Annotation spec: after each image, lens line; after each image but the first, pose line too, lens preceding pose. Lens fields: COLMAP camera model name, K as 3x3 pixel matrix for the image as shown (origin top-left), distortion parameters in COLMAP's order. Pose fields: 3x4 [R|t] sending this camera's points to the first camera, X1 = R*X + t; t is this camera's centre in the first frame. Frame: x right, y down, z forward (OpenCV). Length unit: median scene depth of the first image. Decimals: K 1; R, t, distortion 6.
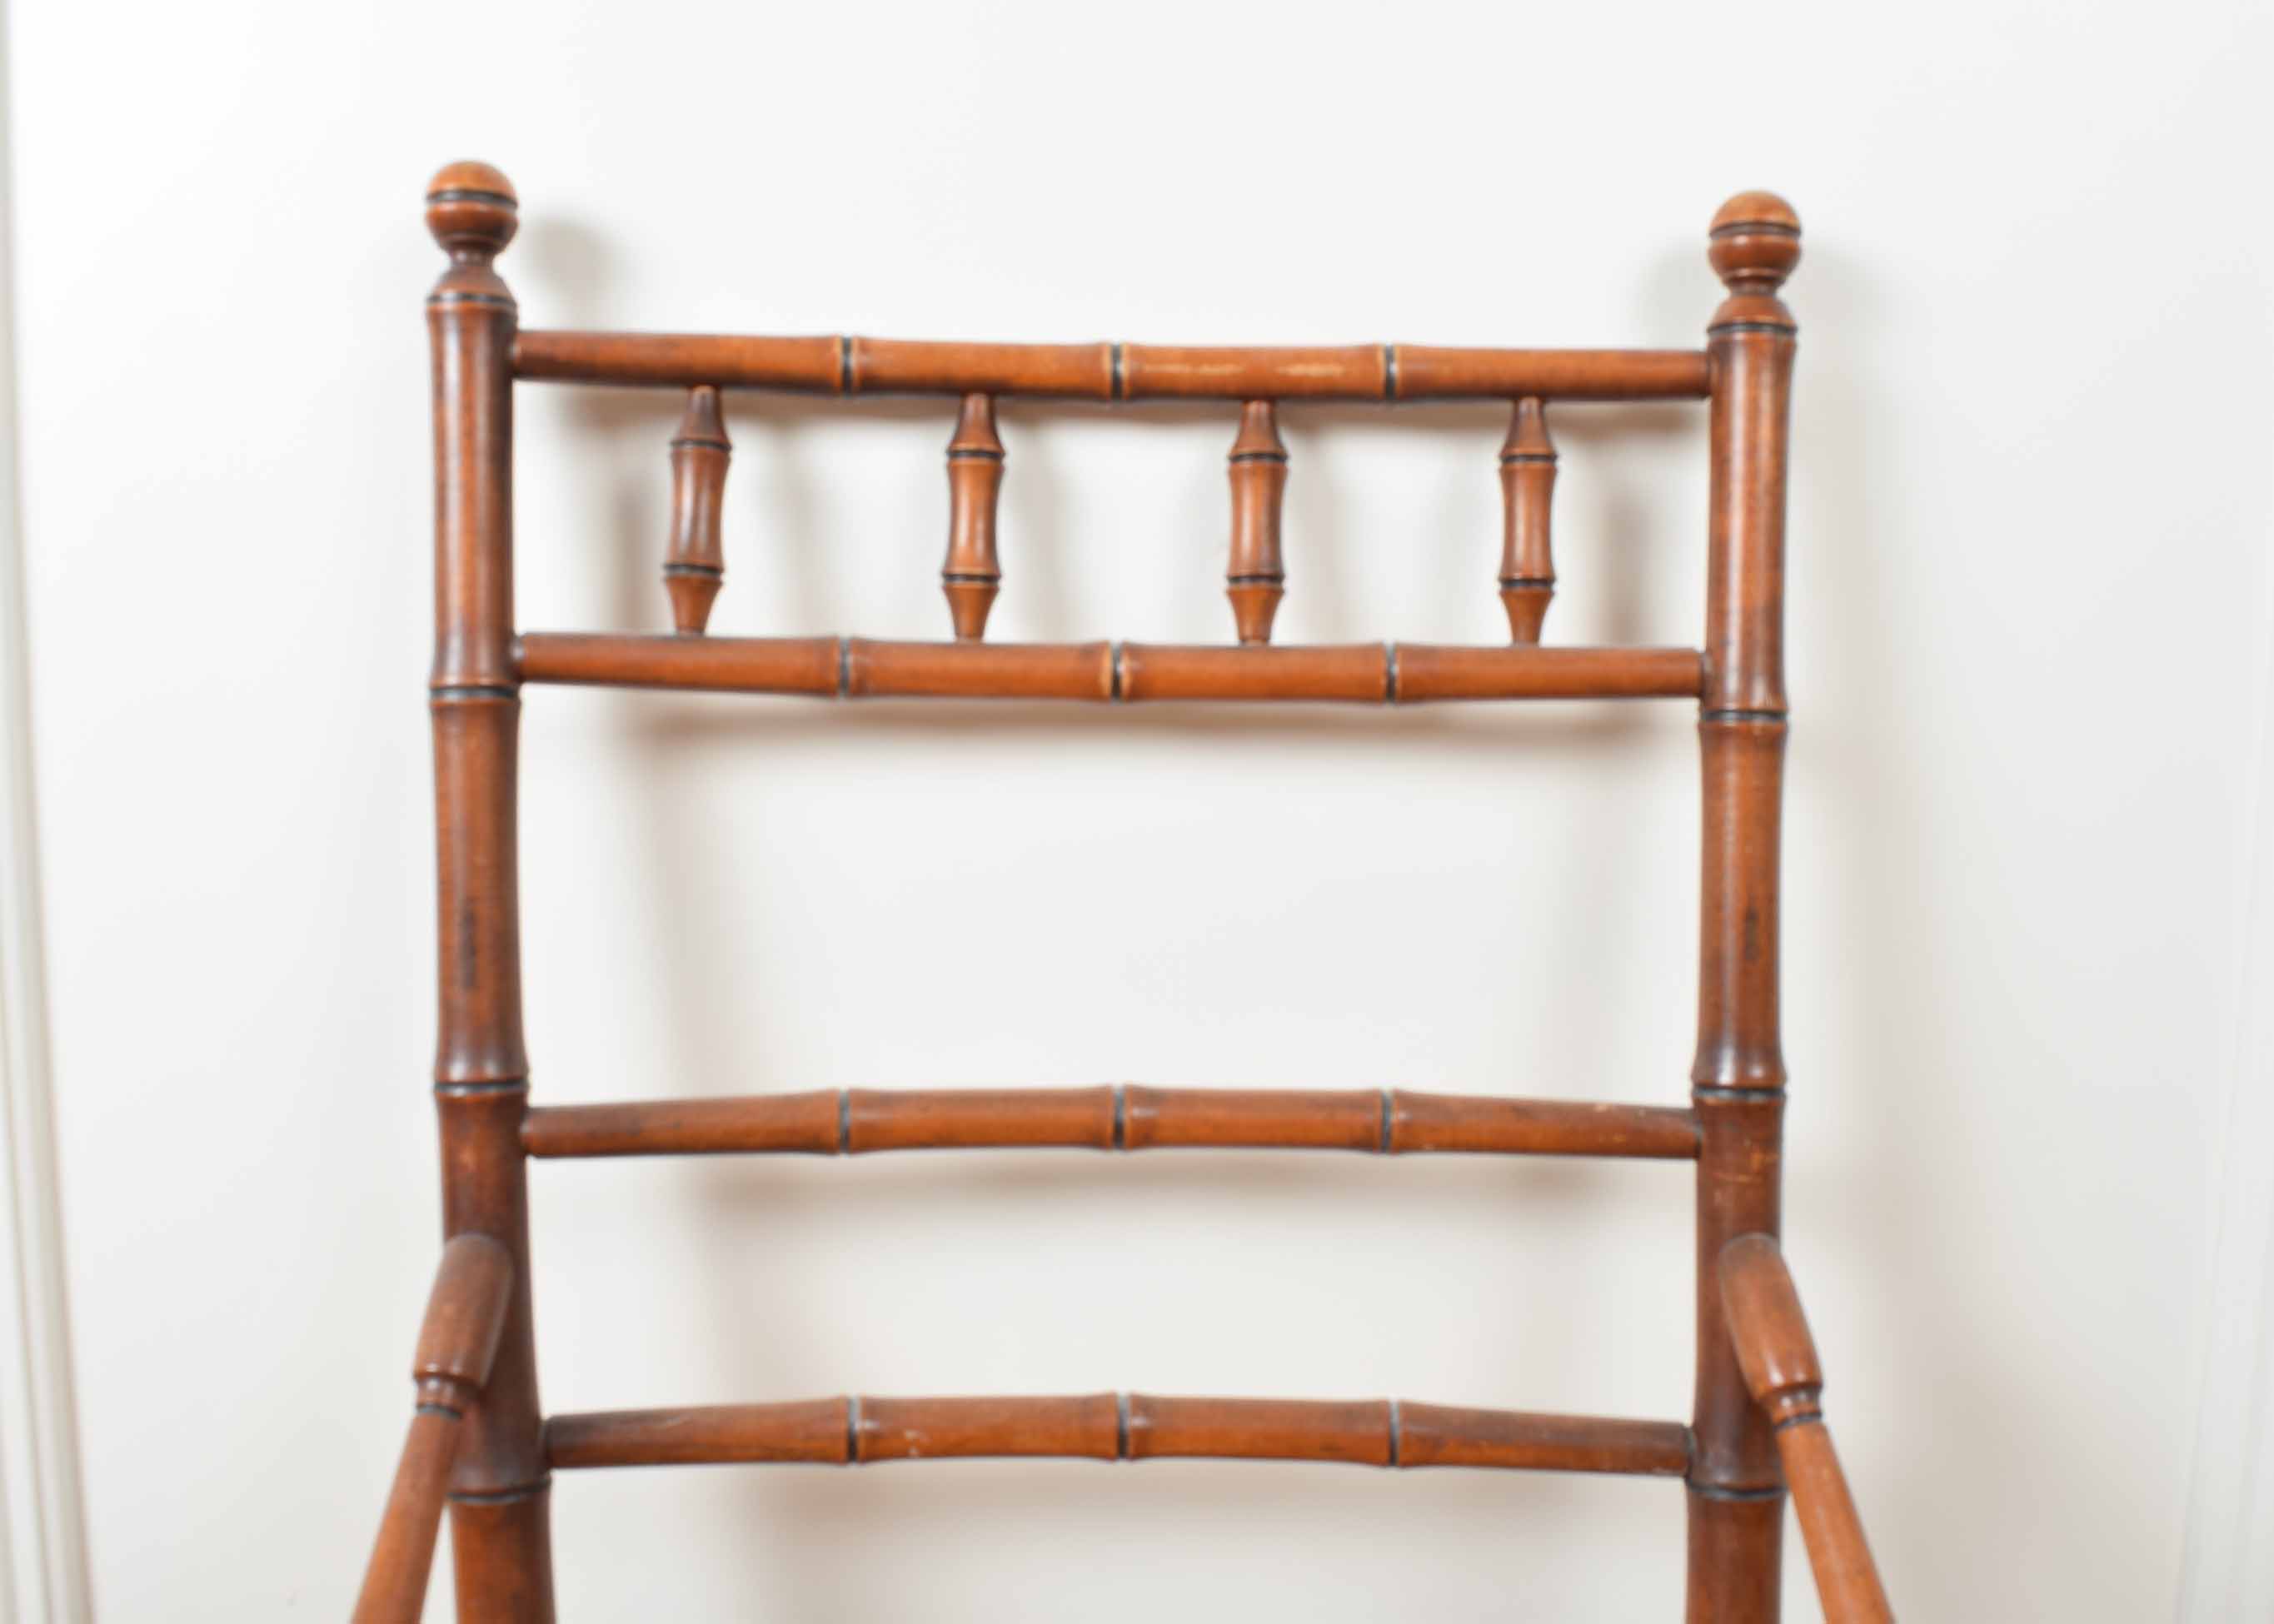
lens RADIAL K [[2163.8, 0, 1149.6], [0, 2163.8, 793.2], [0, 0, 1]] dist [-0.068880, 0.000000]
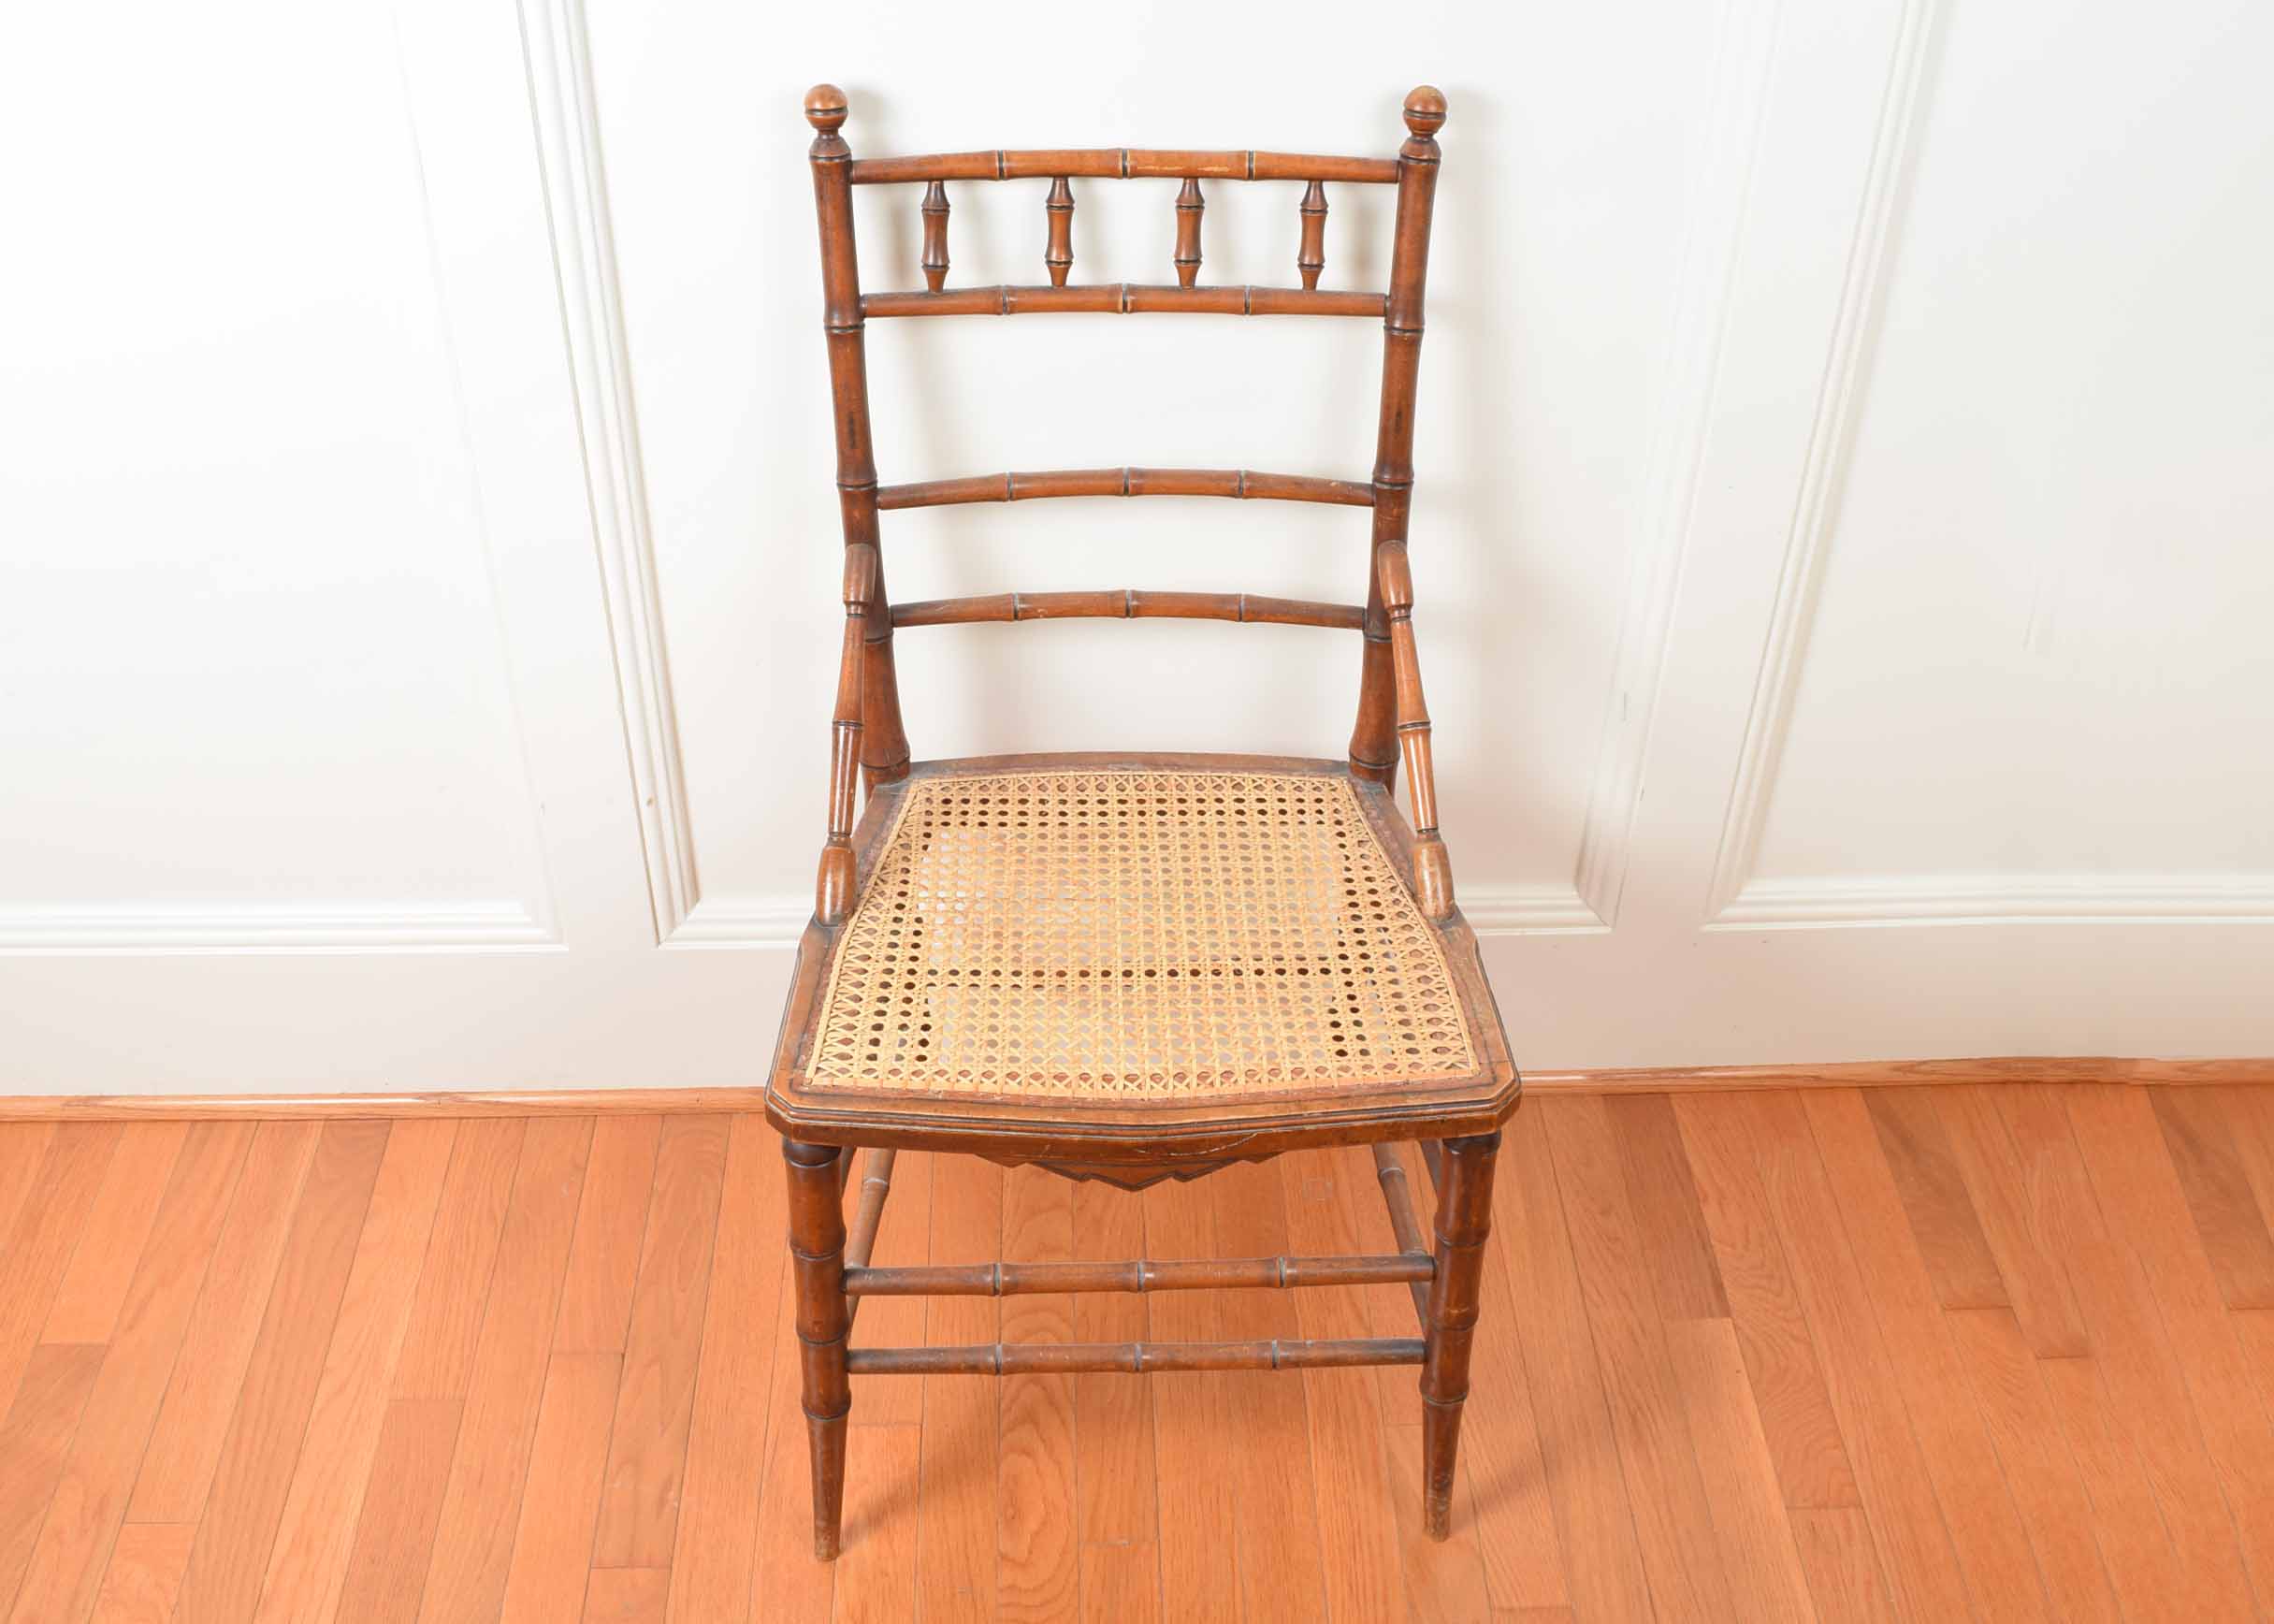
lens RADIAL K [[2434.0, 0, 1159.6], [0, 2434.0, 801.6], [0, 0, 1]] dist [-0.066339, 0.000000]
pose [[0.999958, 0.008696, -0.002919, 0.032421], [-0.005910, 0.854102, 0.520073, -0.925243], [0.007015, -0.520034, 0.854117, -1.419737]]
